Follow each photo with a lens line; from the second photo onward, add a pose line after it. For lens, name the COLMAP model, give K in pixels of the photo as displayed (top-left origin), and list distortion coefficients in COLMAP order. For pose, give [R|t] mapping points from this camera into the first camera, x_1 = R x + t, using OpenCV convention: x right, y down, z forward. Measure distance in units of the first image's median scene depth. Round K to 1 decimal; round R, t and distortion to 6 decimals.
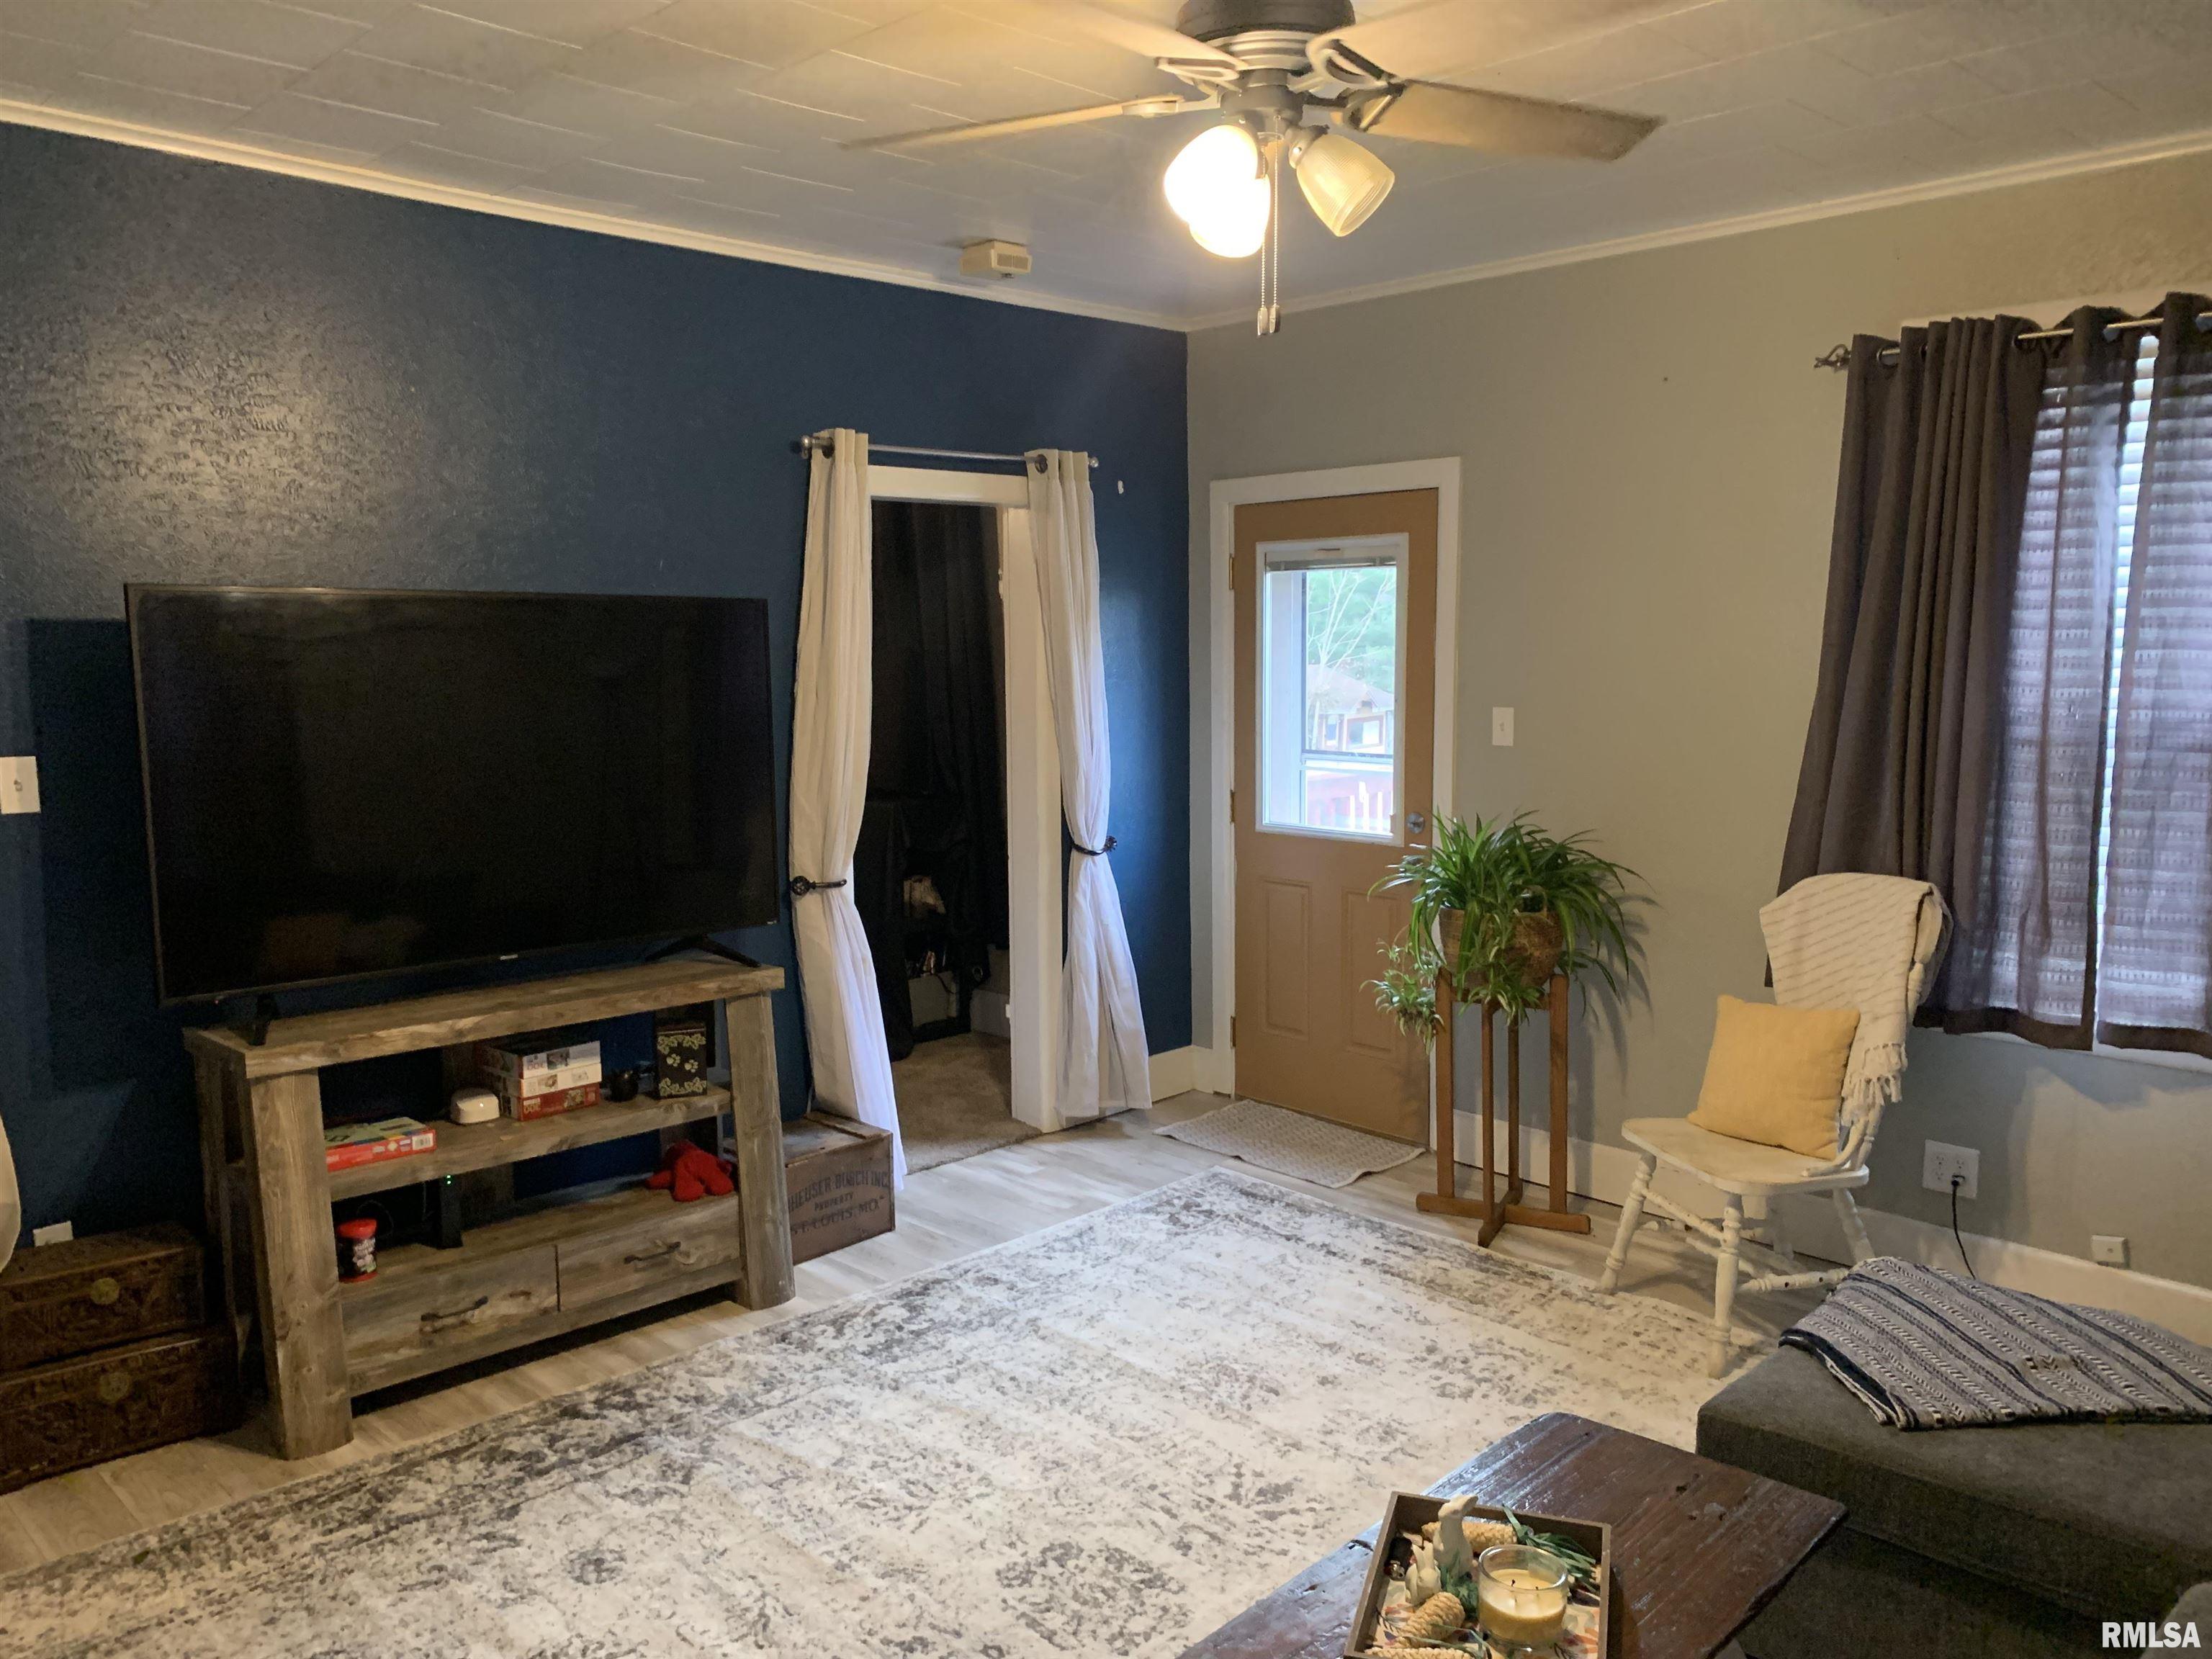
lens RADIAL K [[1720.1, 0, 1107.1], [0, 1720.1, 833.6], [0, 0, 1]] dist [0.016490, -0.009708]
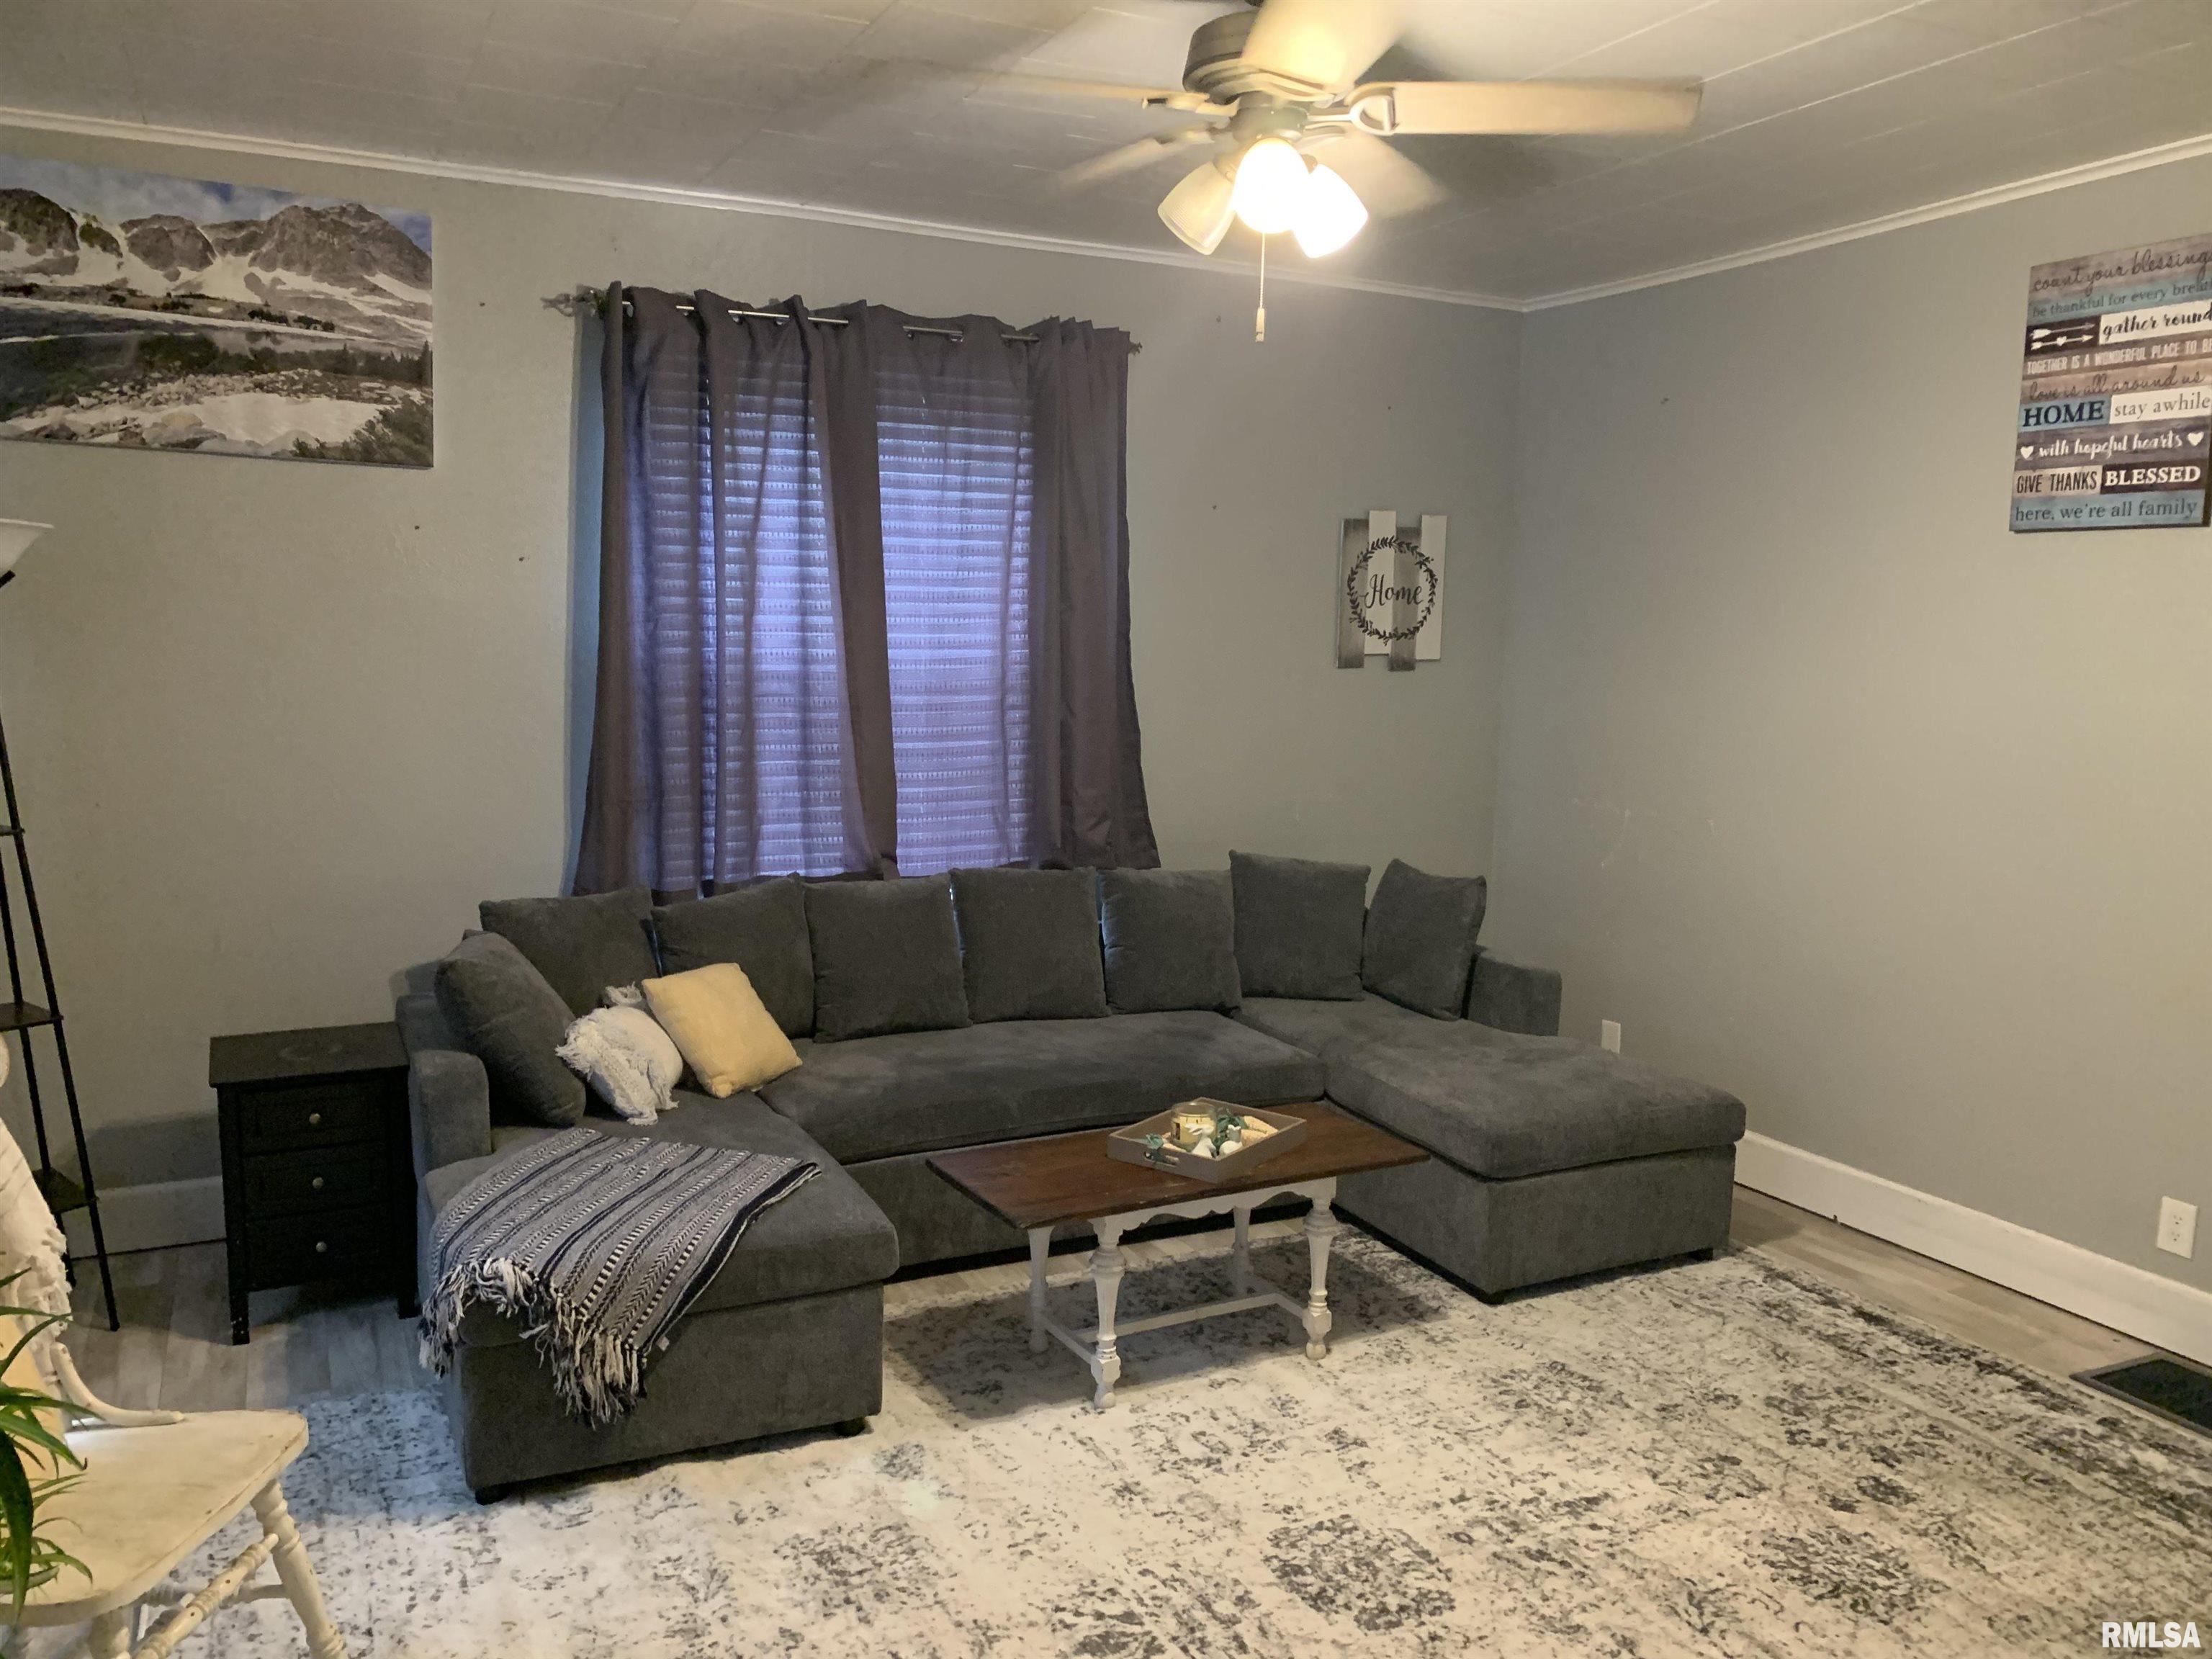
lens RADIAL K [[1720.1, 0, 1107.7], [0, 1720.1, 832.2], [0, 0, 1]] dist [0.016490, -0.009708]
pose [[-0.950483, -0.055858, 0.305714, -0.151178], [0.020452, 0.970339, 0.240882, -0.216559], [-0.310101, 0.235207, -0.921149, 1.853937]]
